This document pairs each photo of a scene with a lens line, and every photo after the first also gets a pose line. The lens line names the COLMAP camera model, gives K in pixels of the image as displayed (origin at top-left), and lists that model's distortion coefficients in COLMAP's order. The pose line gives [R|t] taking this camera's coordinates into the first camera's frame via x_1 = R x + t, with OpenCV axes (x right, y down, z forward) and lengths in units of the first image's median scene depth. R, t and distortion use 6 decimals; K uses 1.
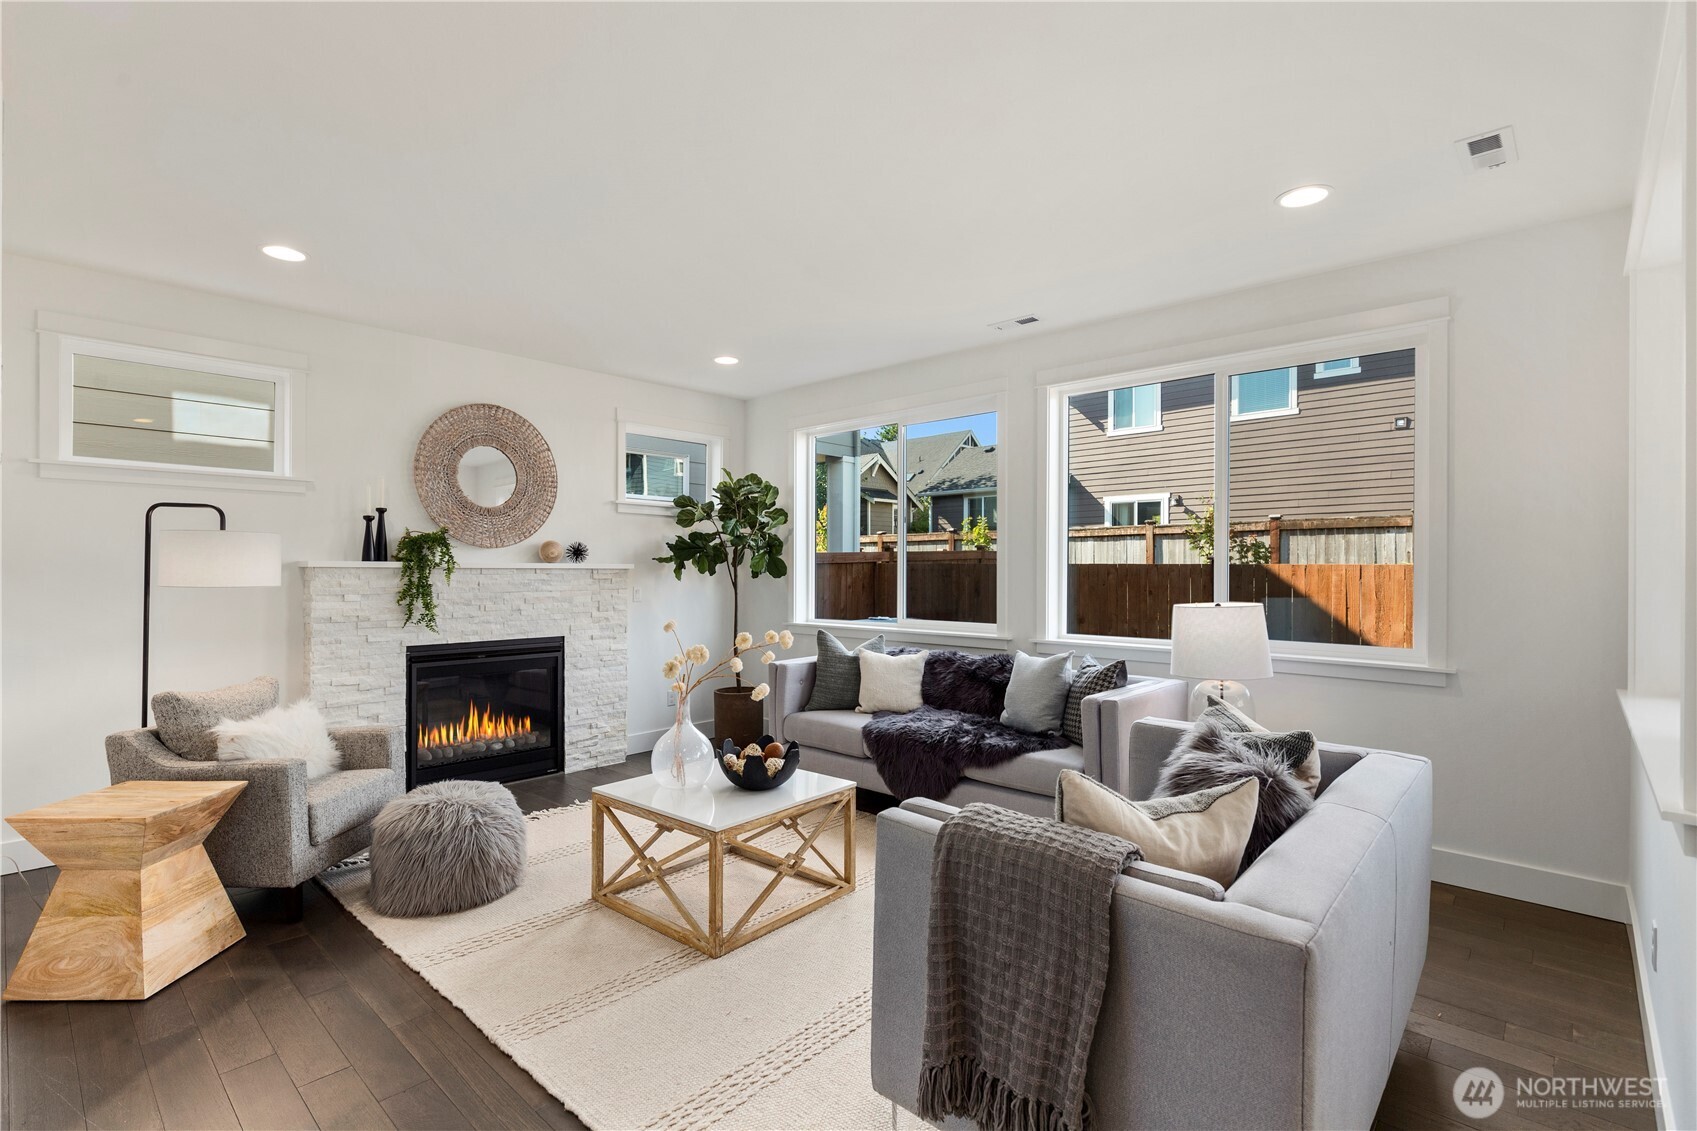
lens RADIAL K [[823.9, 0, 841.5], [0, 823.9, 572.0], [0, 0, 1]] dist [-0.002630, -0.000400]
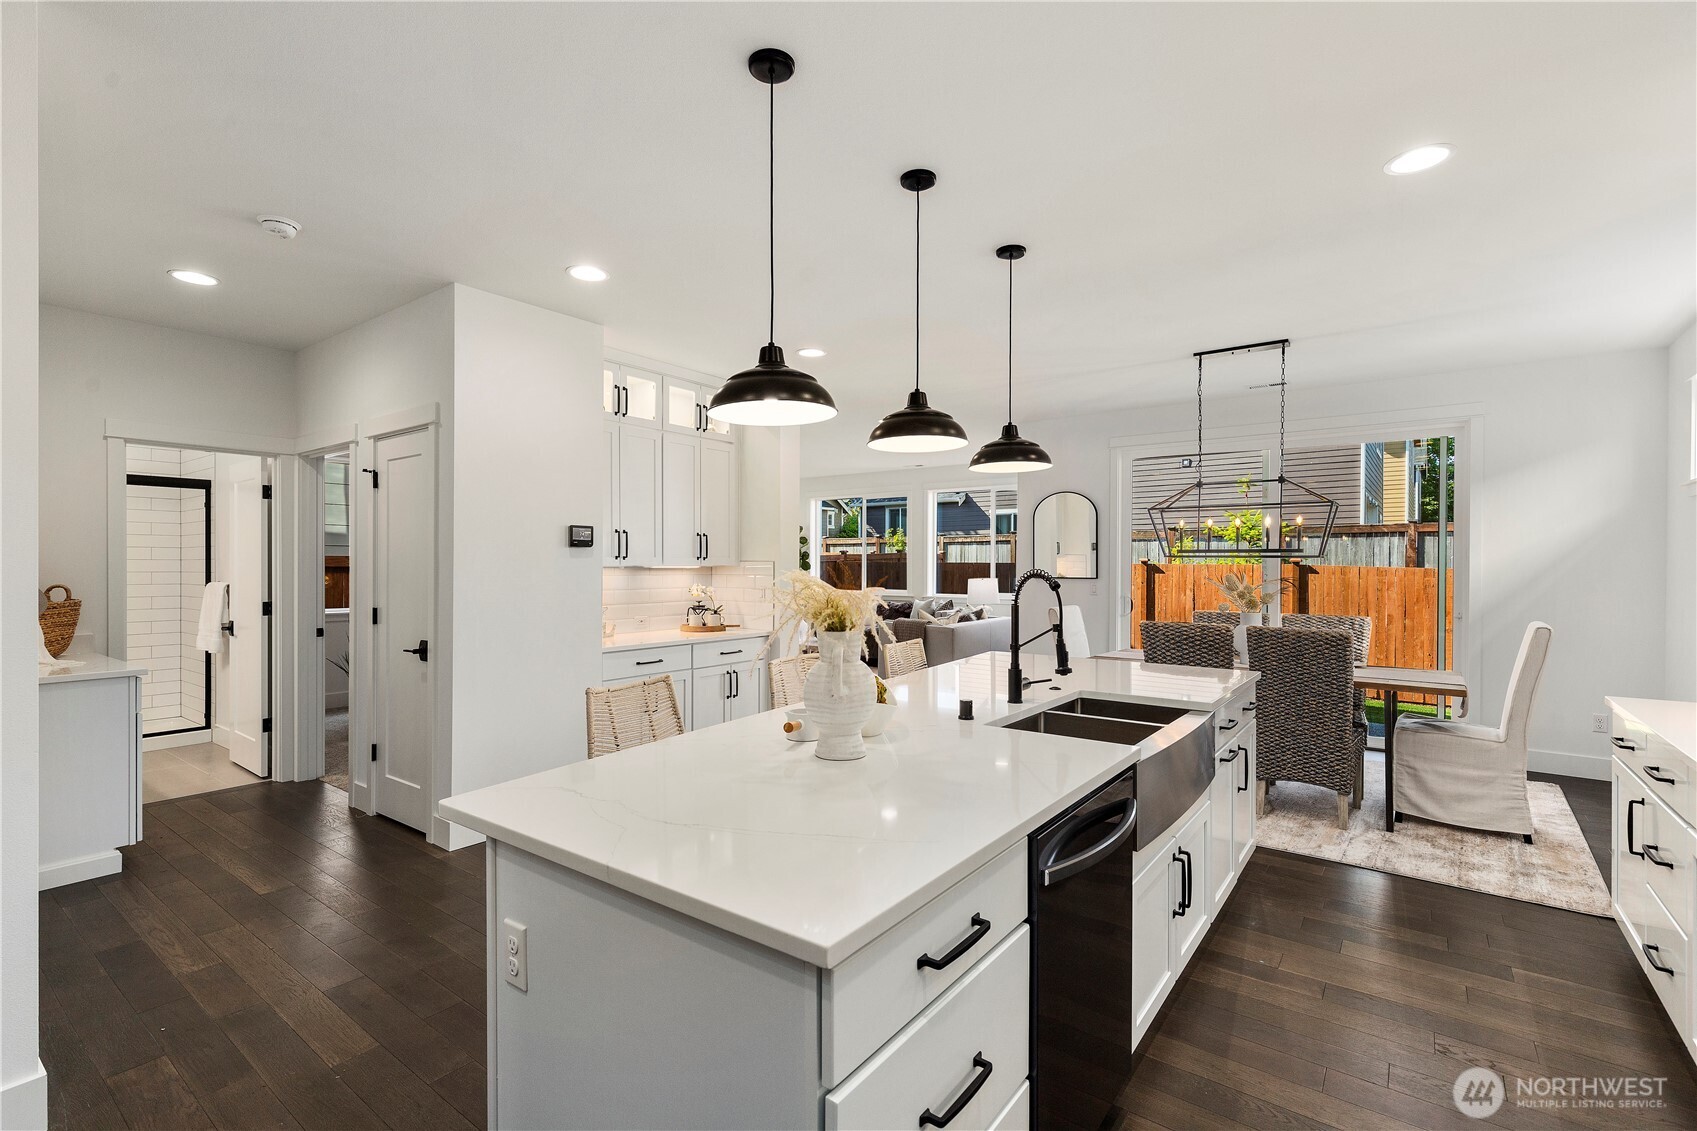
lens RADIAL K [[766.2, 0, 833.9], [0, 766.2, 570.4], [0, 0, 1]] dist [0.002446, -0.000731]
pose [[0.996471, -0.003457, 0.083872, -0.199725], [0.002914, 0.999974, 0.006595, -0.008277], [-0.083893, -0.006327, 0.996455, -1.142290]]
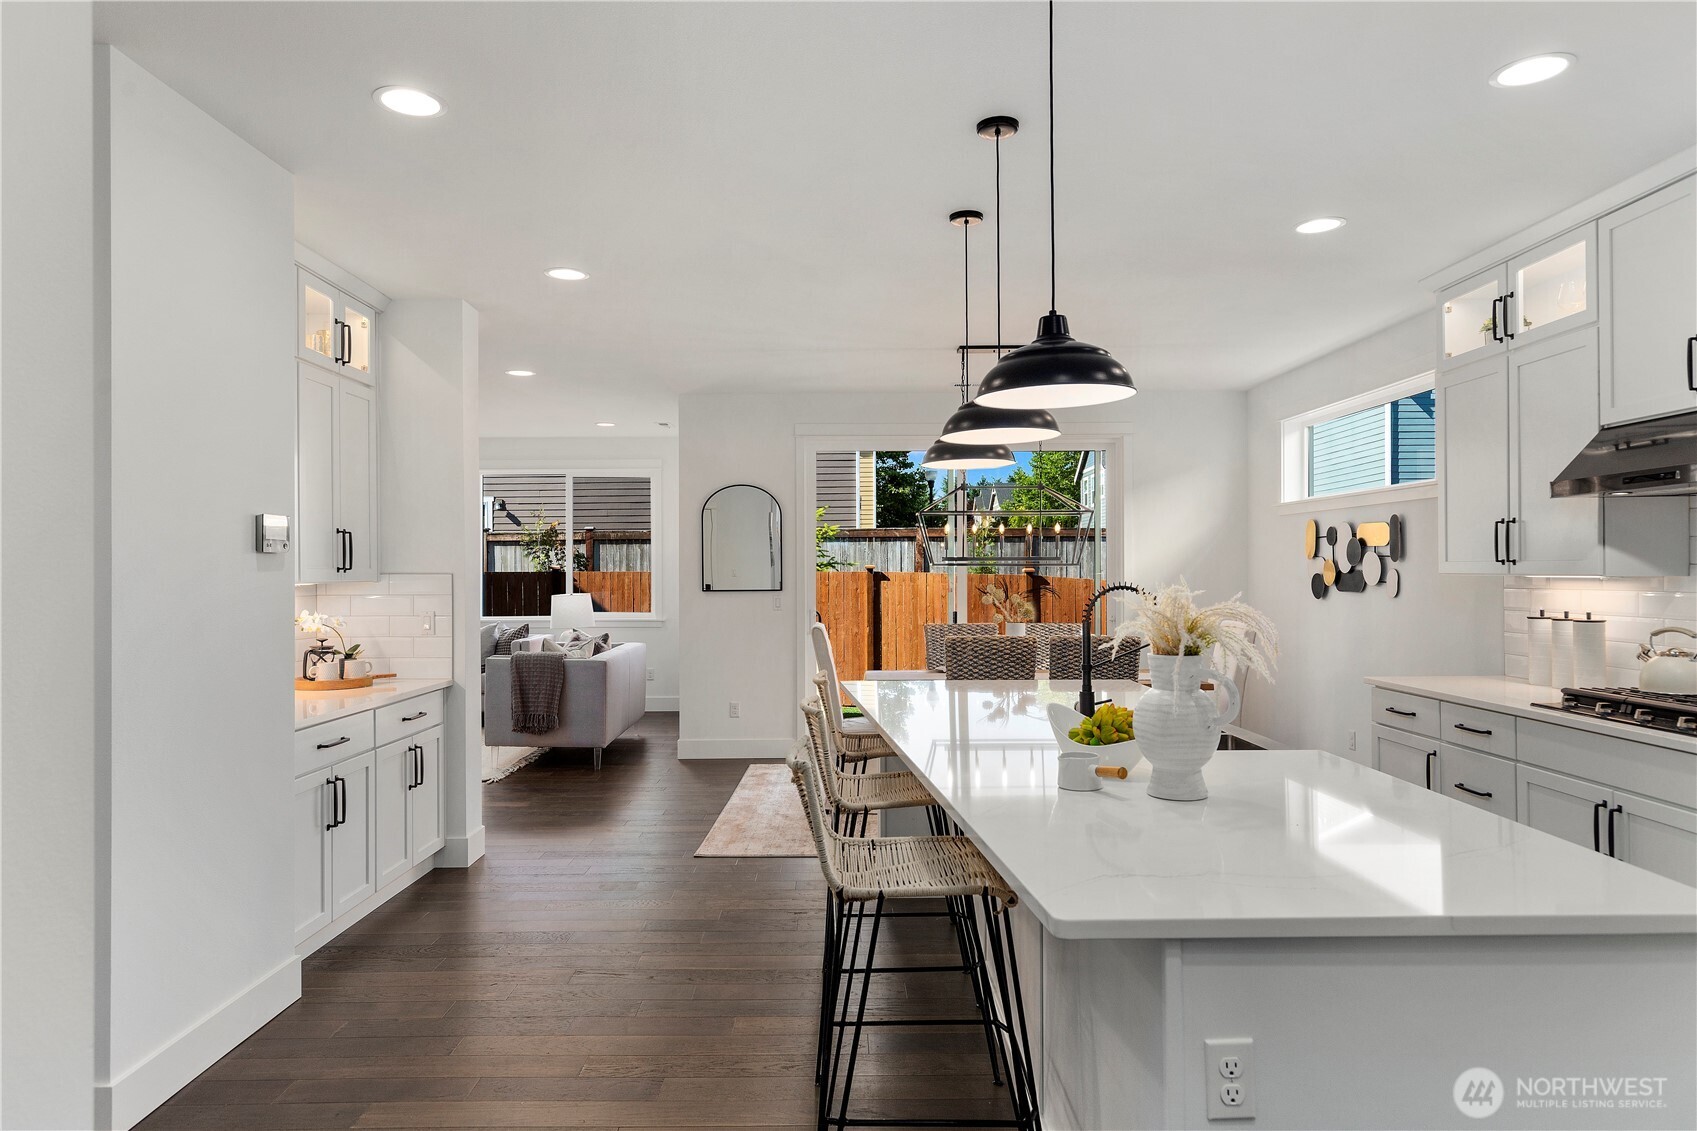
lens RADIAL K [[1011.1, 0, 844.2], [0, 1011.1, 568.9], [0, 0, 1]] dist [-0.000347, 0.000441]
pose [[0.741926, -0.008106, 0.670432, -0.547712], [0.010577, 0.999944, 0.000385, -0.014964], [-0.670398, 0.006806, 0.741971, -1.005299]]
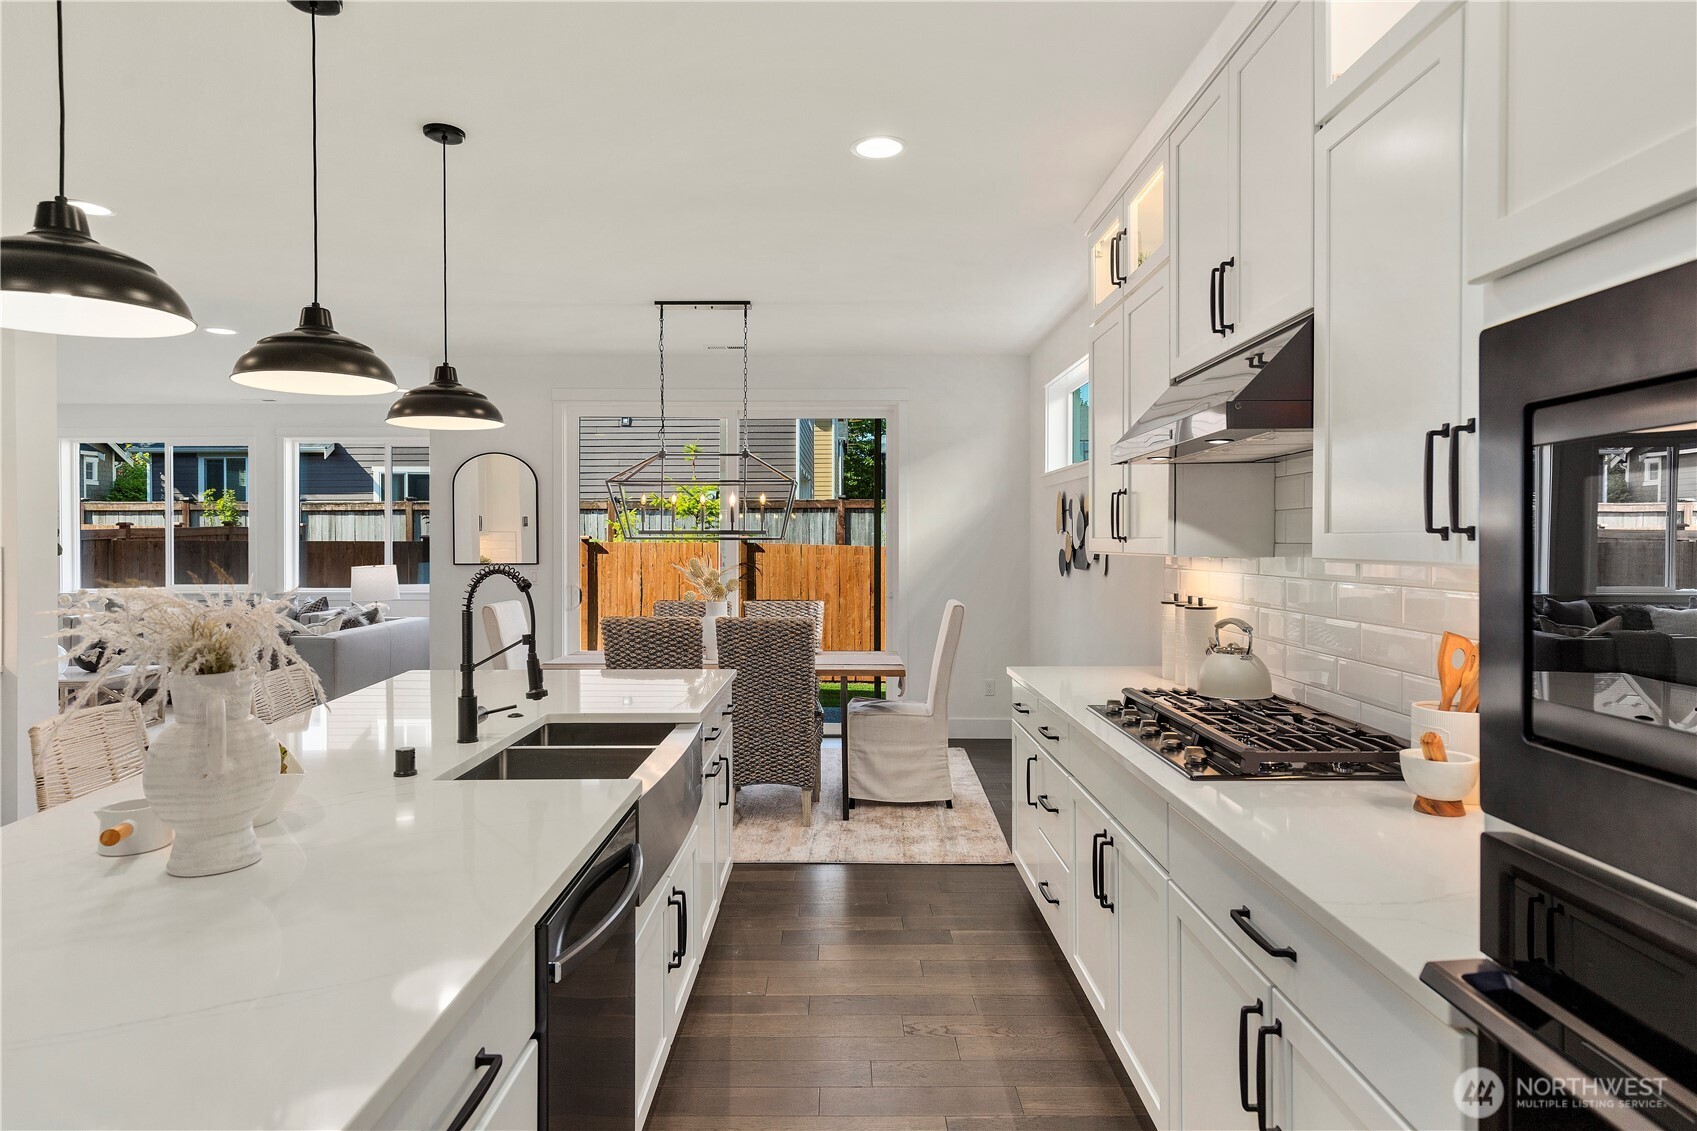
lens RADIAL K [[972.7, 0, 843.2], [0, 972.7, 546.5], [0, 0, 1]] dist [0.004630, 0.003920]
pose [[0.739831, -0.010269, 0.672714, -0.222920], [0.006509, 0.999946, 0.008105, -0.016175], [-0.672761, -0.001618, 0.739858, -1.129982]]
